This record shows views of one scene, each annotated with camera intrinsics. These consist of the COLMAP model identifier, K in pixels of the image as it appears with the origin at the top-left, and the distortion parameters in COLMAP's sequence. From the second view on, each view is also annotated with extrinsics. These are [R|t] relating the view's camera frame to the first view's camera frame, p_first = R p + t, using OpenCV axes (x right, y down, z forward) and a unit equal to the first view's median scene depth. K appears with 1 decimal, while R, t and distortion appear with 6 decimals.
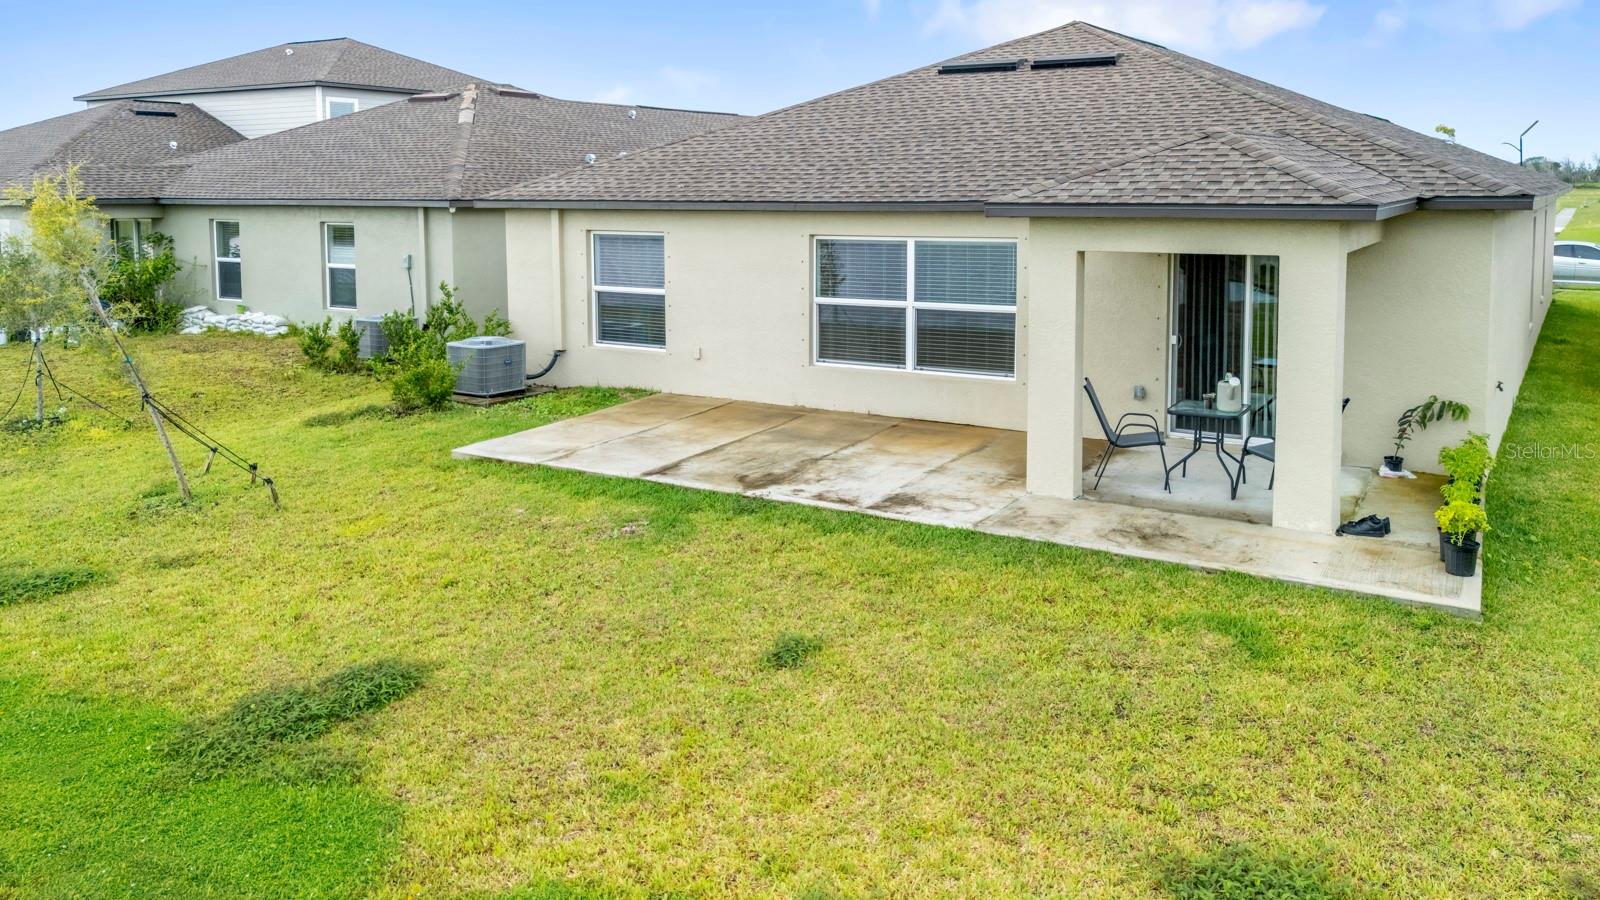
lens RADIAL K [[1168.2, 0, 837.2], [0, 1168.2, 425.7], [0, 0, 1]] dist [0.030833, -0.002520]
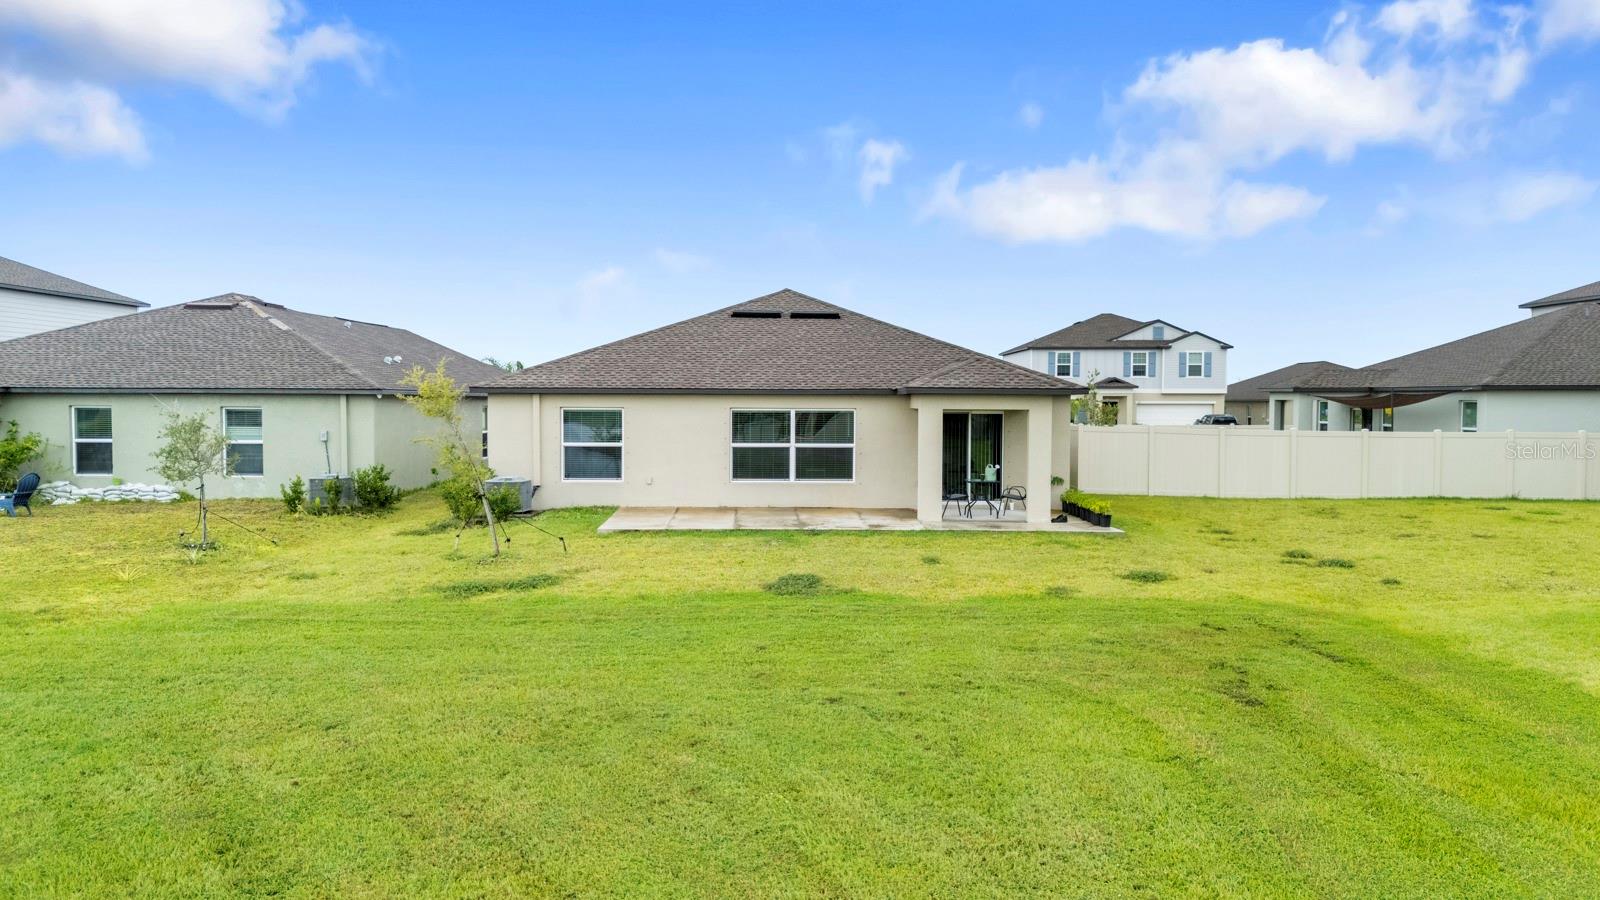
lens RADIAL K [[1188.5, 0, 800.0], [0, 1188.5, 450.0], [0, 0, 1]] dist [0.060222, 0.000060]
pose [[0.865977, -0.017174, 0.499789, -0.813147], [0.094274, 0.987097, -0.129428, 0.138792], [-0.491117, 0.159199, 0.856423, -0.565059]]
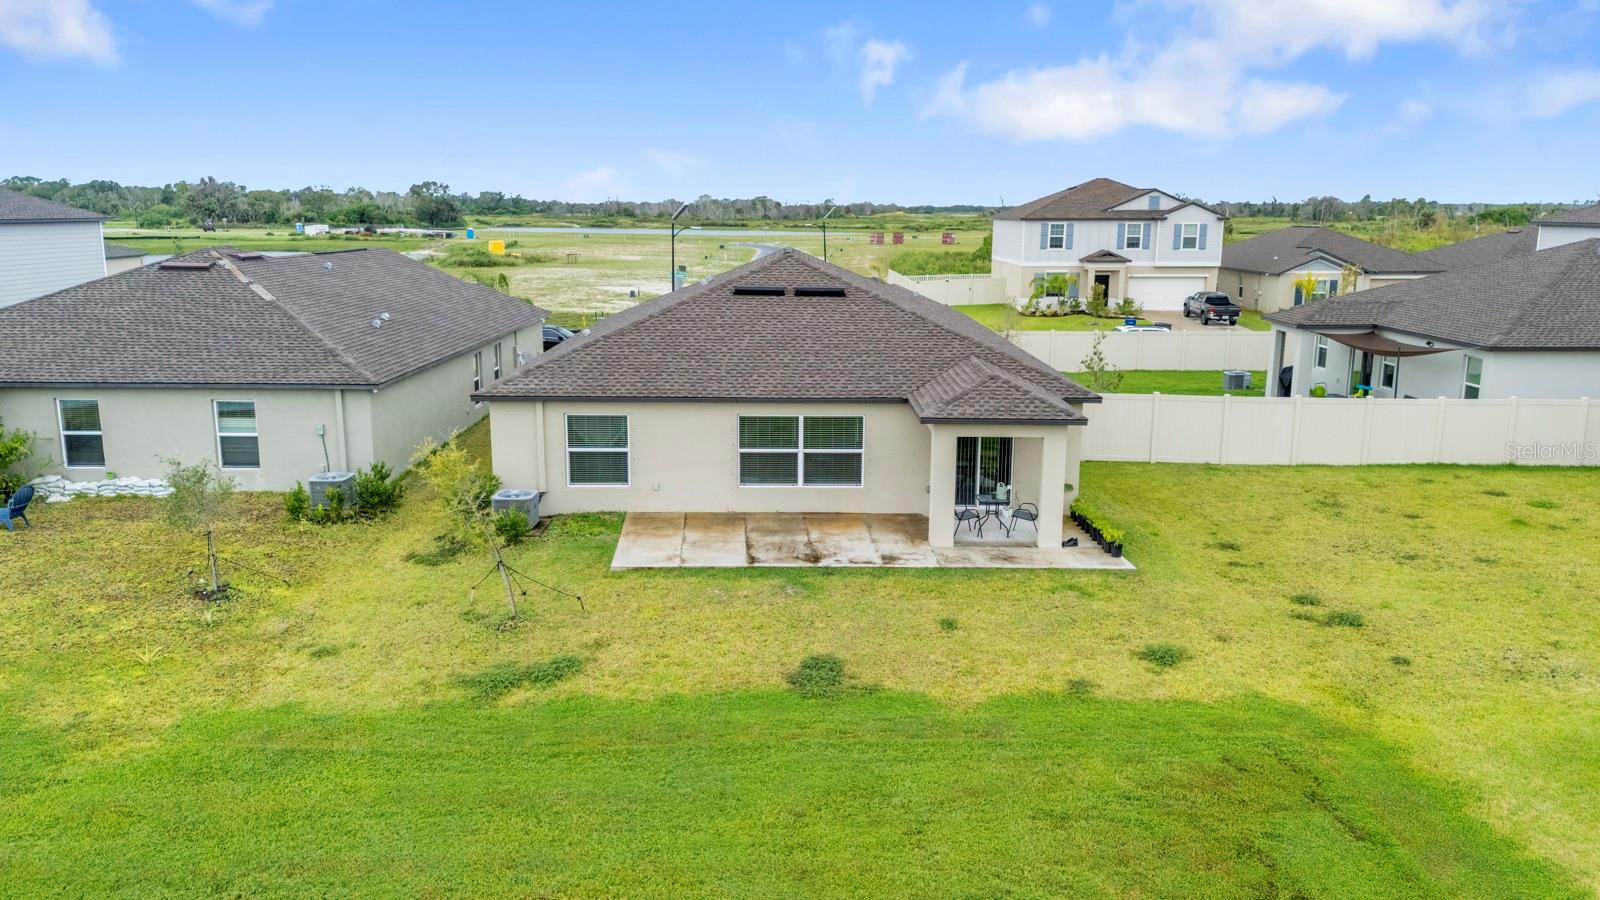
lens RADIAL K [[1198.6, 0, 800.0], [0, 1198.6, 450.0], [0, 0, 1]] dist [0.056207, 0.004032]
pose [[0.855439, -0.095372, 0.509047, -0.836640], [0.093650, 0.995181, 0.029075, -0.149884], [-0.509367, 0.022800, 0.860247, -0.561202]]
